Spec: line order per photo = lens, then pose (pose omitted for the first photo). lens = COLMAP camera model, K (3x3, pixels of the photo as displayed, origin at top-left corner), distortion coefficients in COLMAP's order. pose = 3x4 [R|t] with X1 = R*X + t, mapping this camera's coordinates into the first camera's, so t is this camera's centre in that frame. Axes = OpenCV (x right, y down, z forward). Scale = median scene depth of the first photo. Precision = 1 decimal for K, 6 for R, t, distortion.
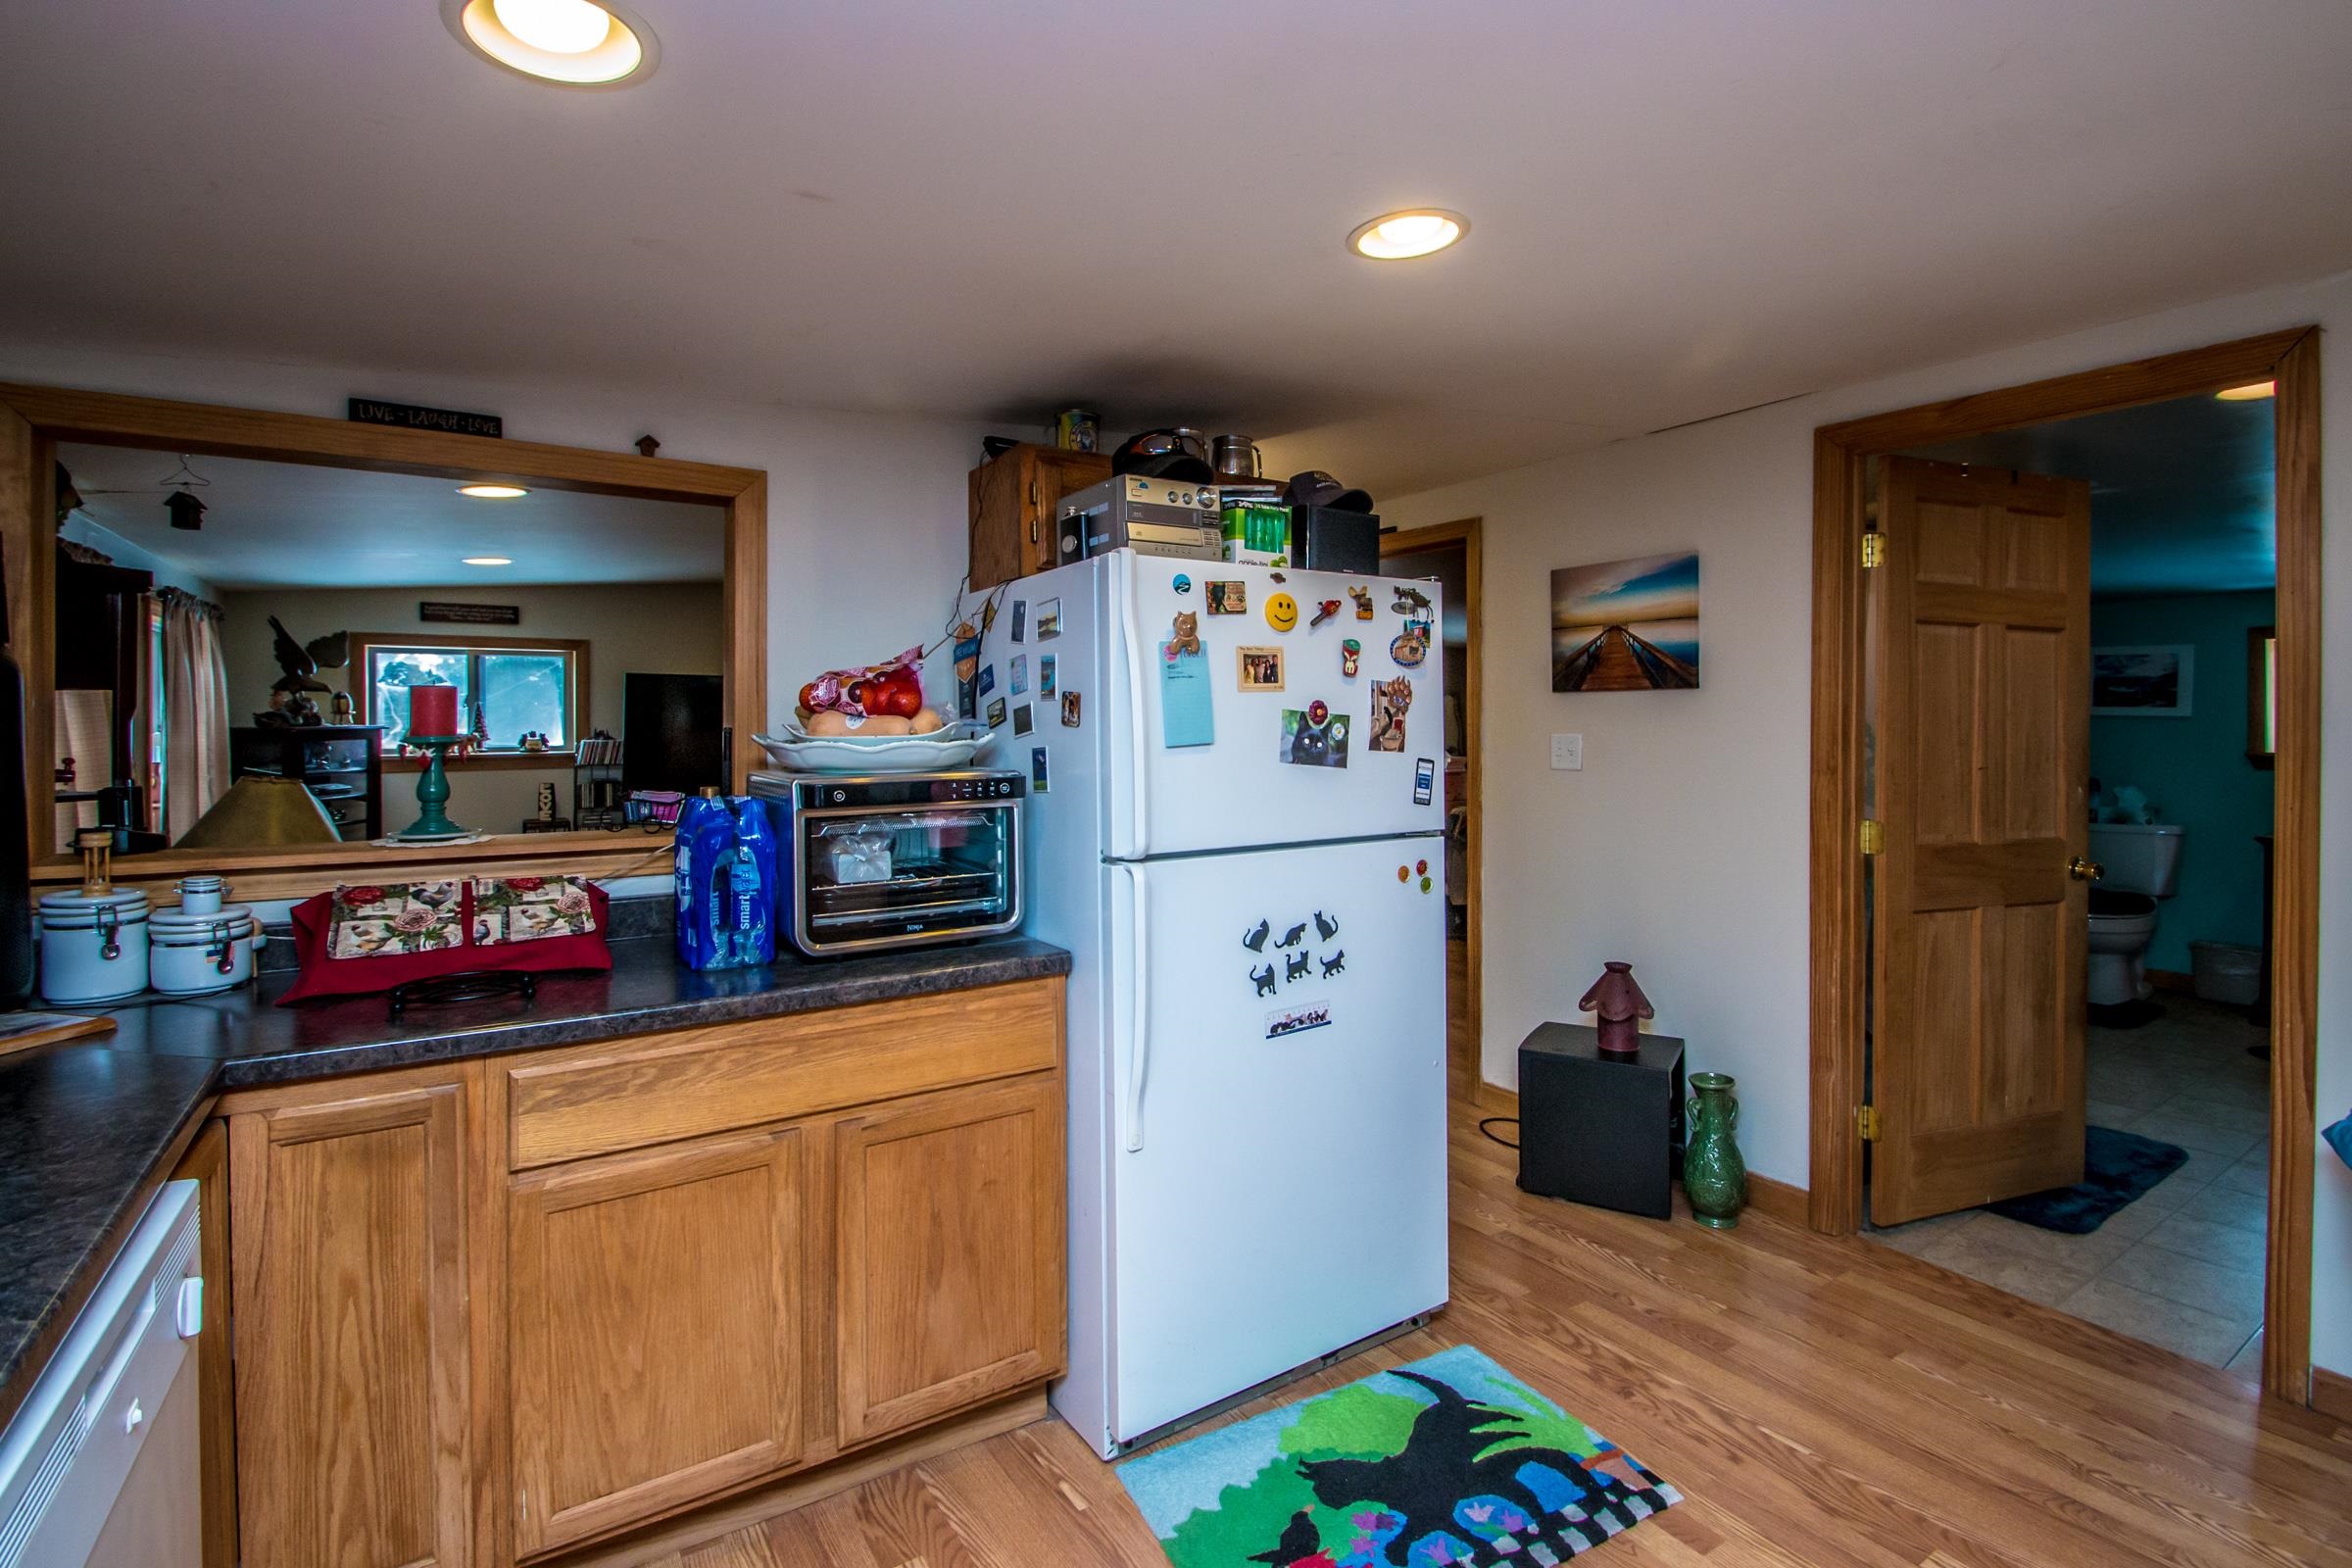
lens RADIAL K [[1116.9, 0, 1231.9], [0, 1116.9, 726.5], [0, 0, 1]] dist [0.007151, -0.009528]
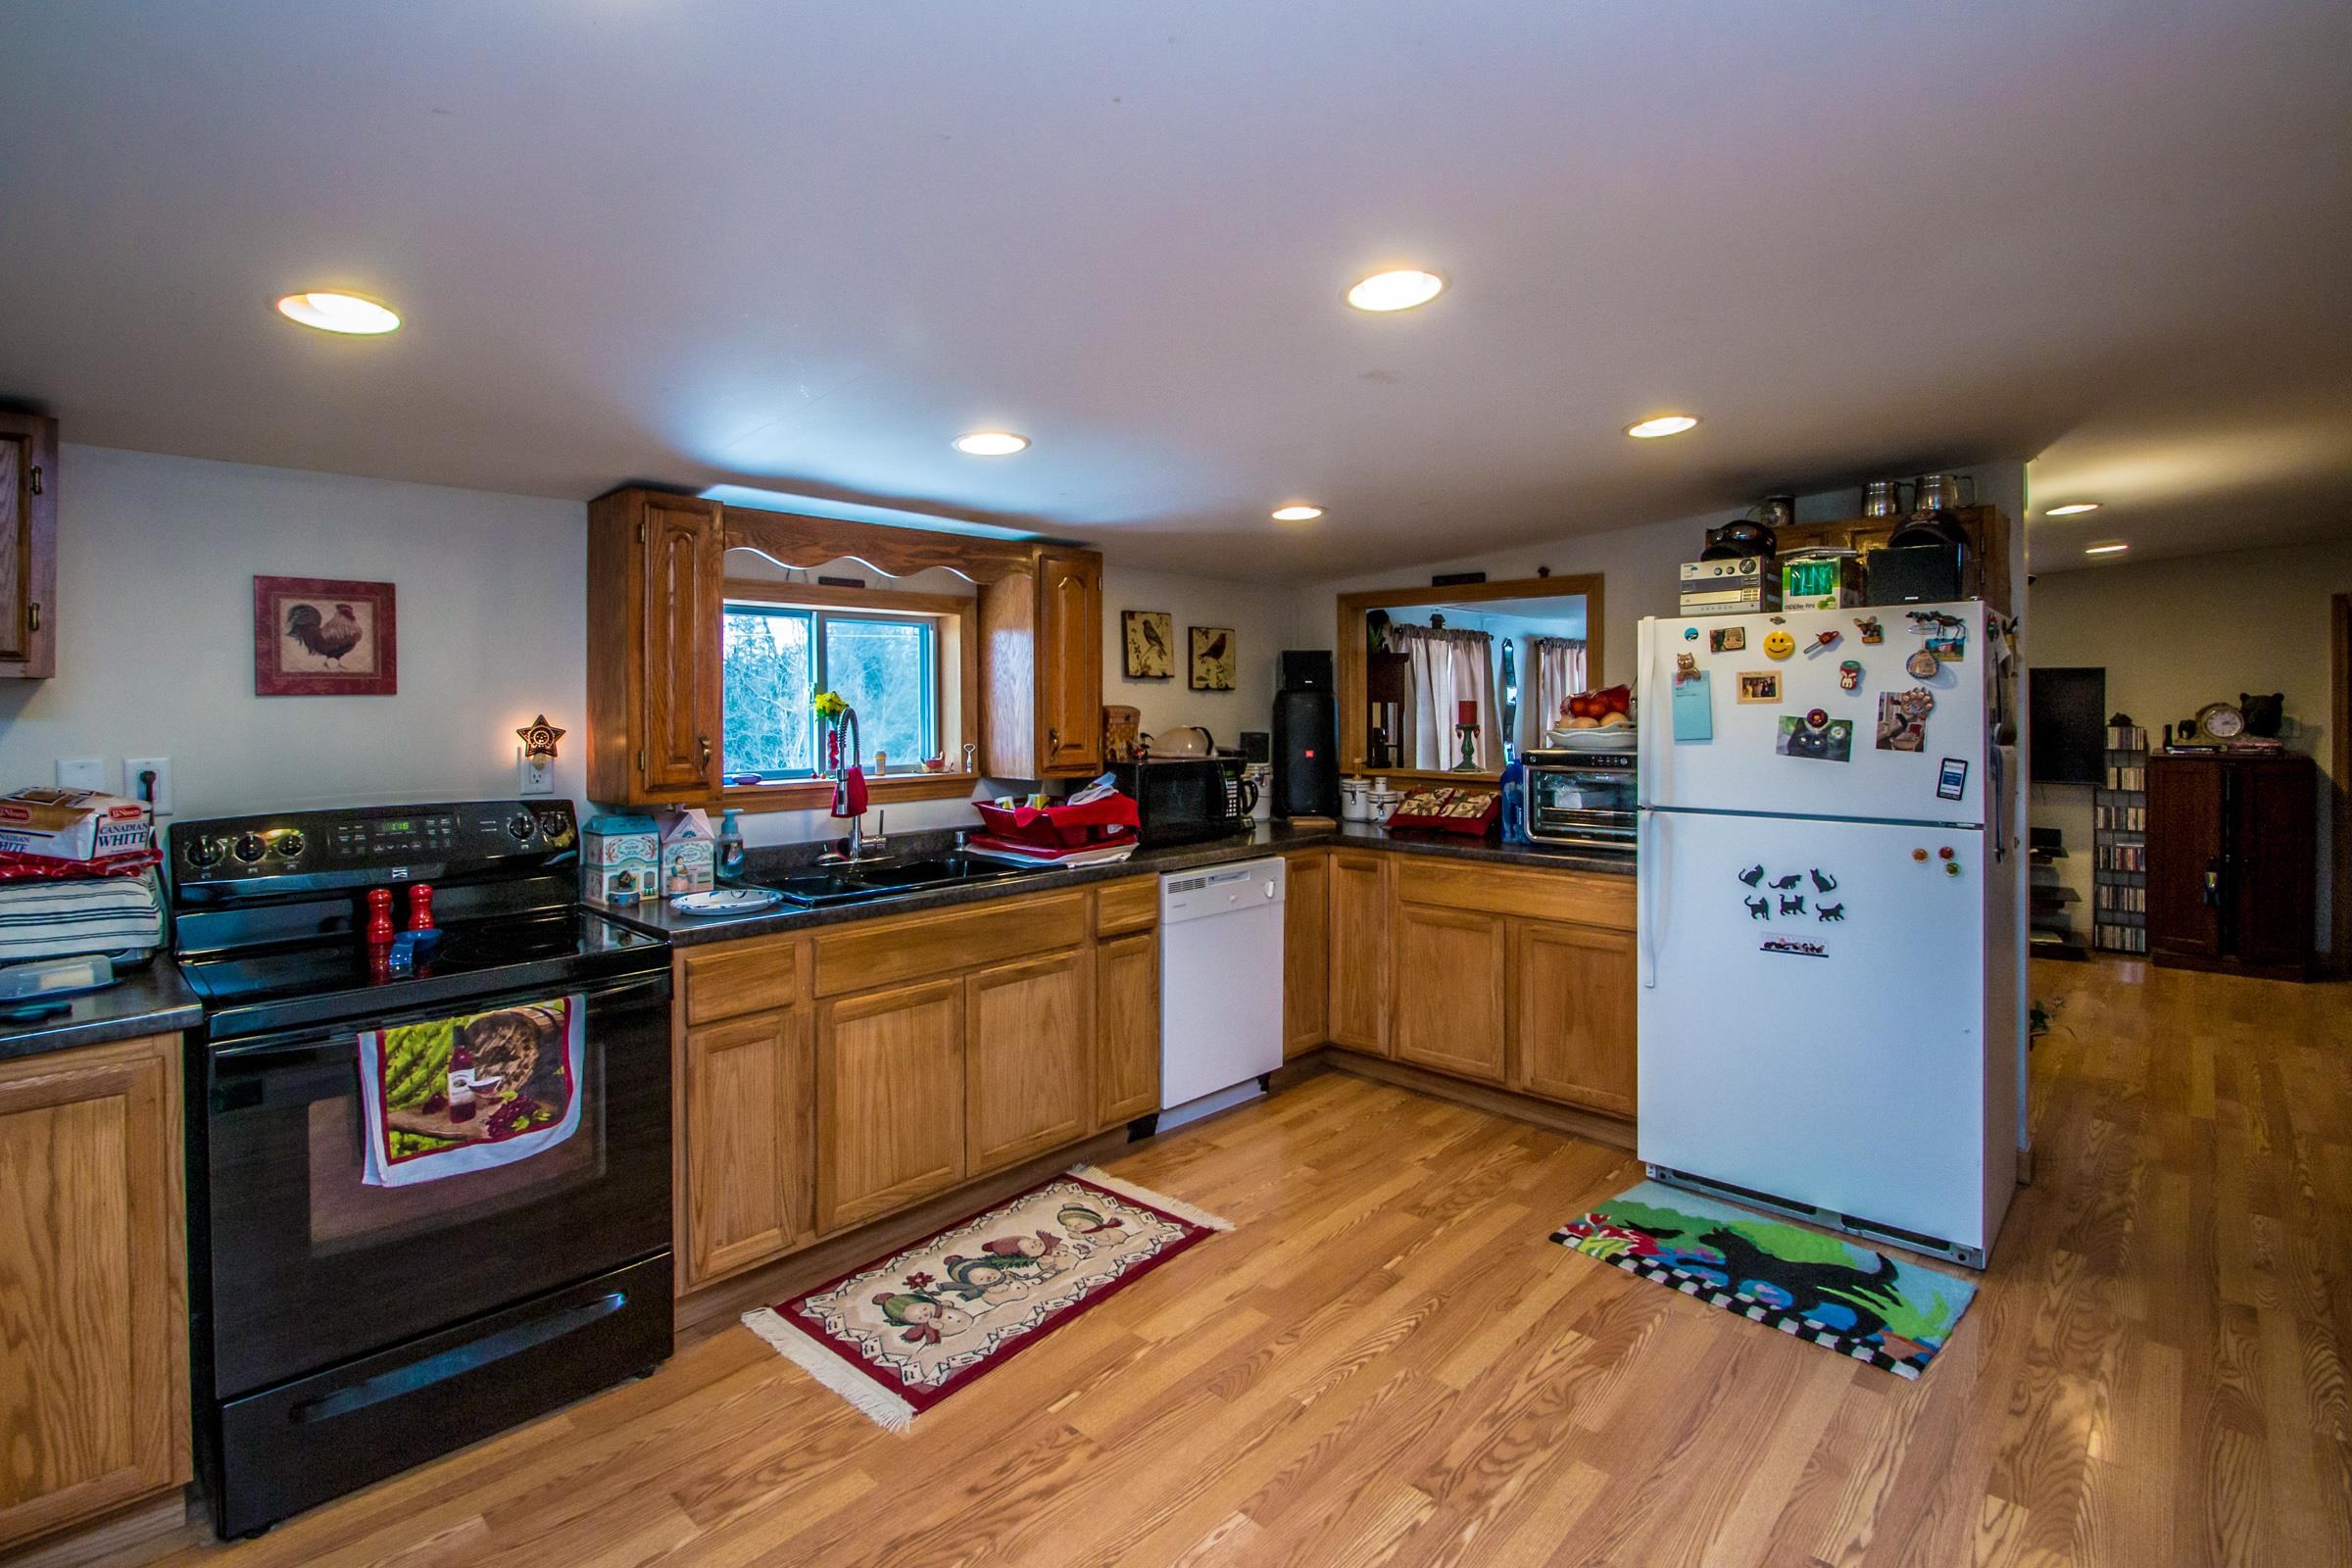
lens RADIAL K [[1116.9, 0, 1164.6], [0, 1116.9, 711.6], [0, 0, 1]] dist [0.007151, -0.009528]
pose [[0.213937, 0.007625, -0.976818, 1.221277], [0.002234, 0.999963, 0.008295, -0.033654], [0.976845, -0.003957, 0.213912, -0.033599]]
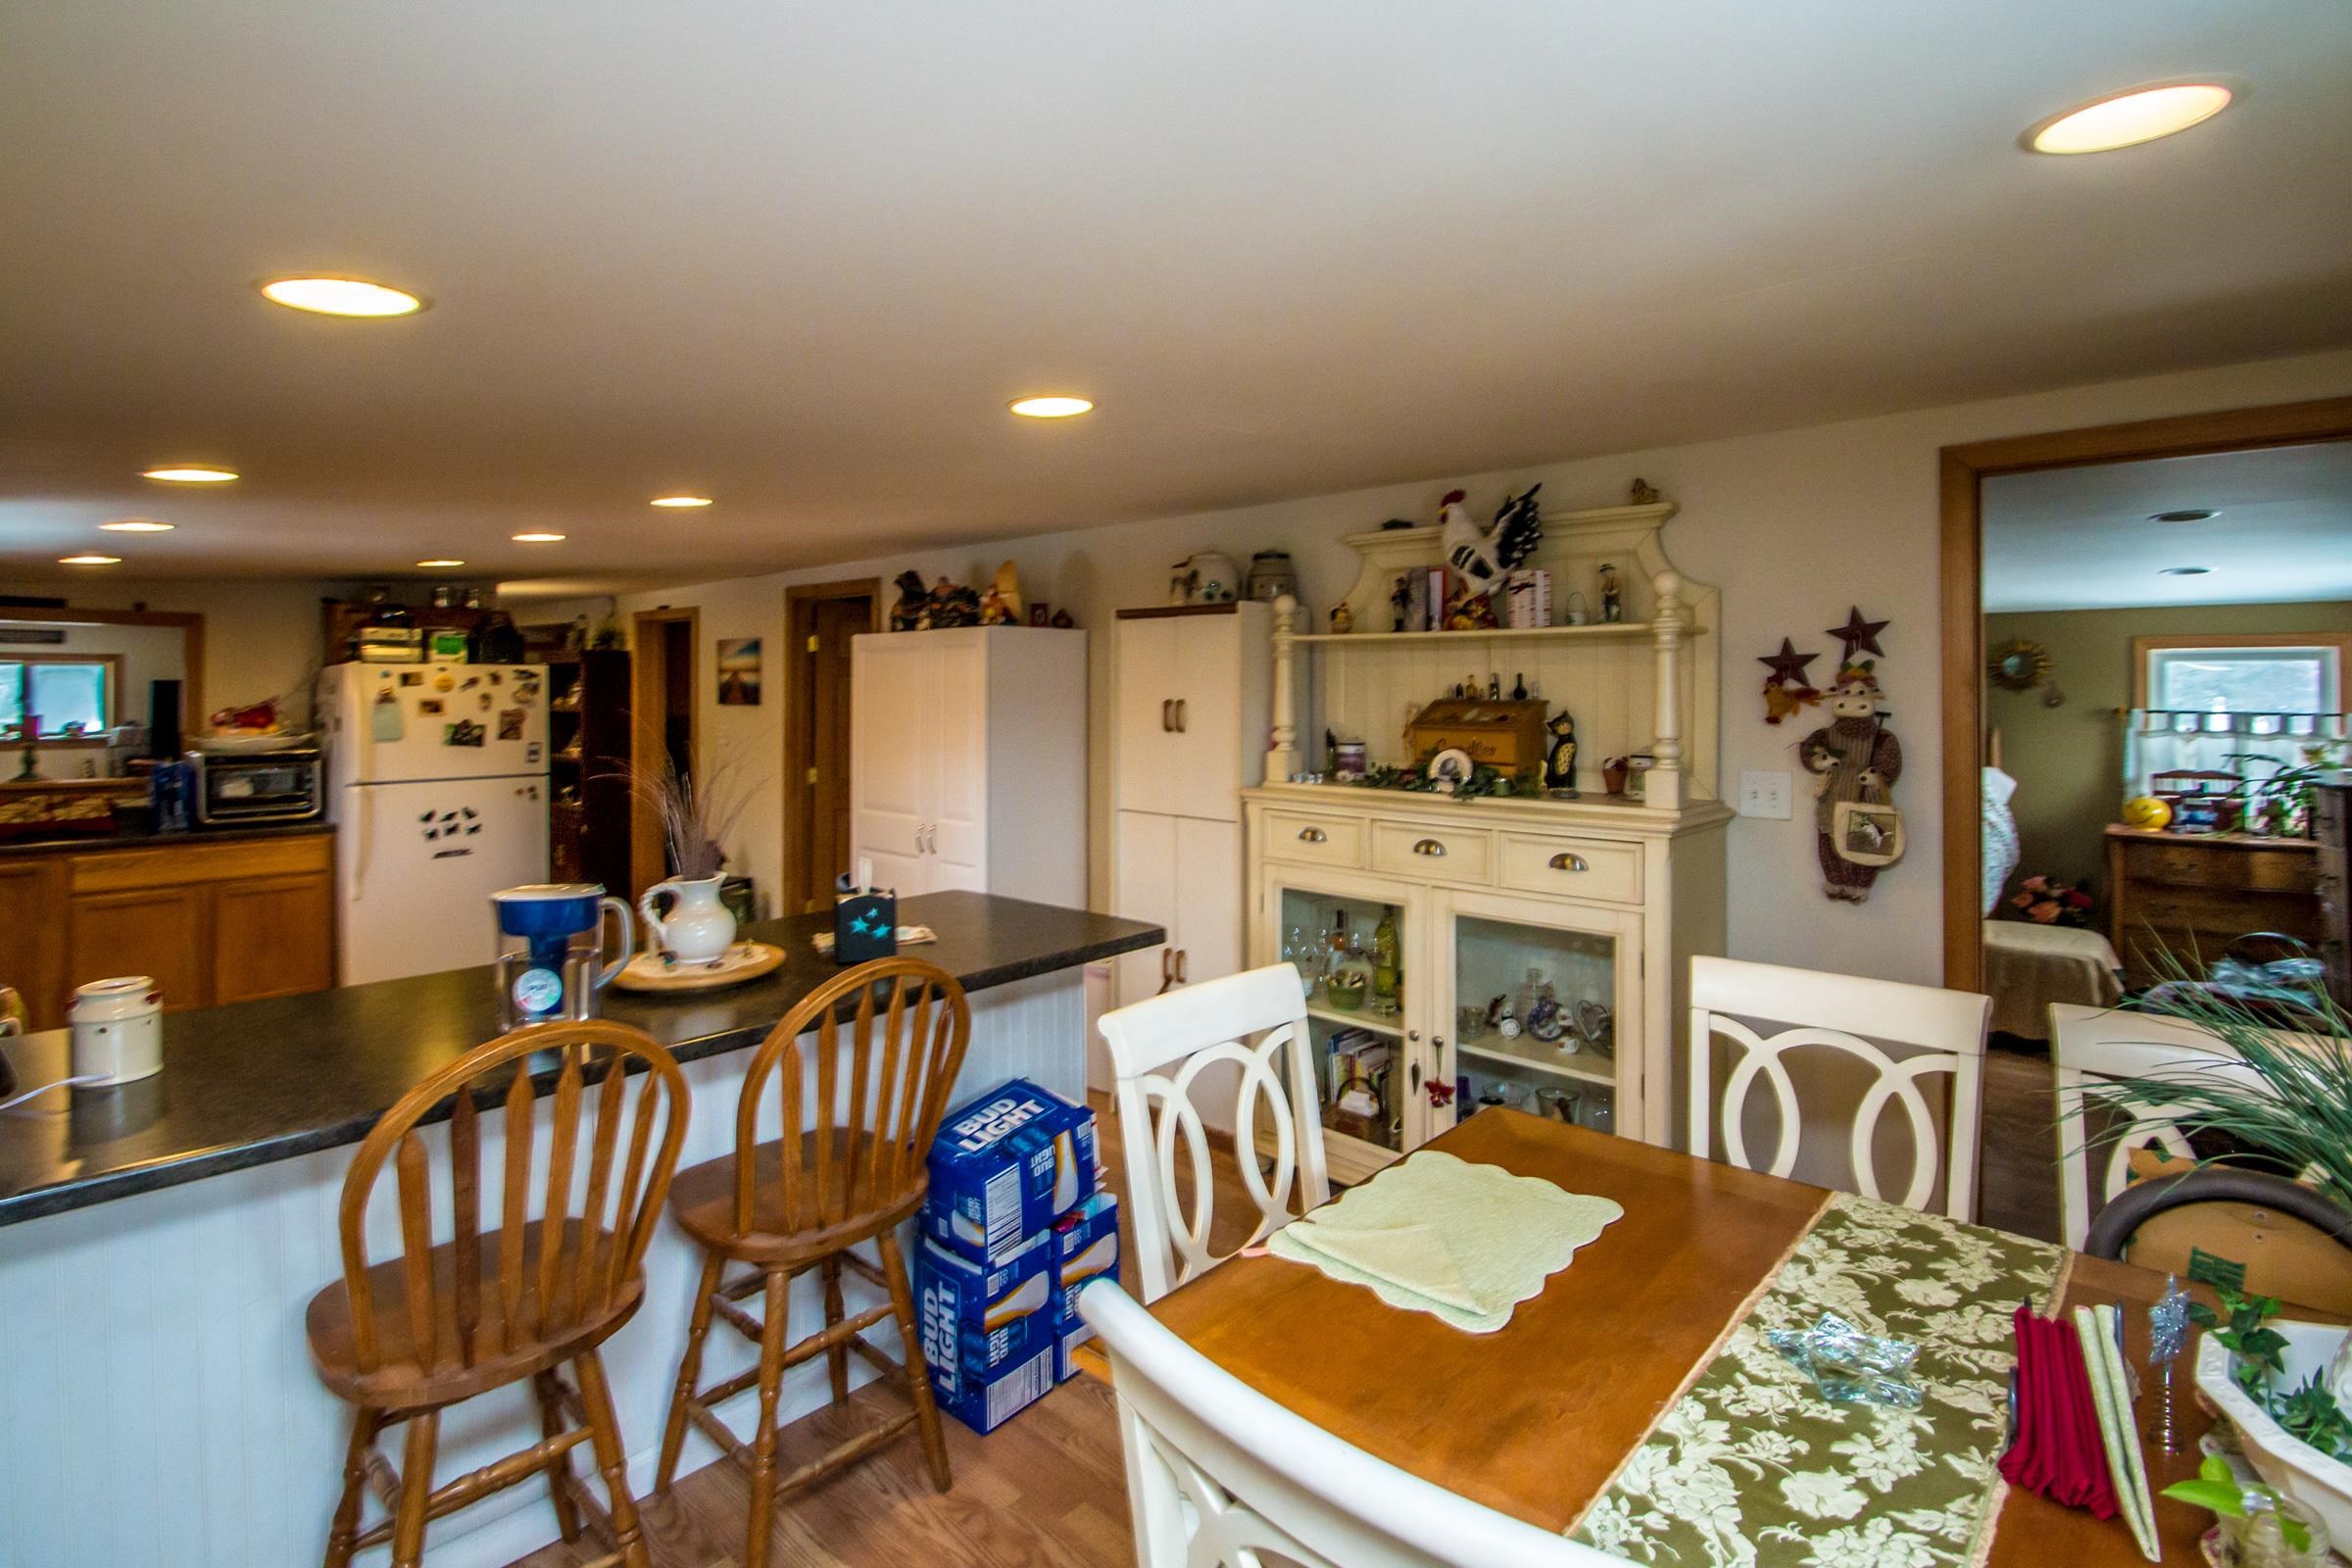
lens RADIAL K [[1116.9, 0, 1192.7], [0, 1116.9, 692.6], [0, 0, 1]] dist [0.007151, -0.009528]
pose [[0.973328, 0.003309, 0.229395, 1.064581], [-0.002520, 0.999990, -0.003733, -0.077348], [-0.229405, 0.003055, 0.973326, -1.728360]]
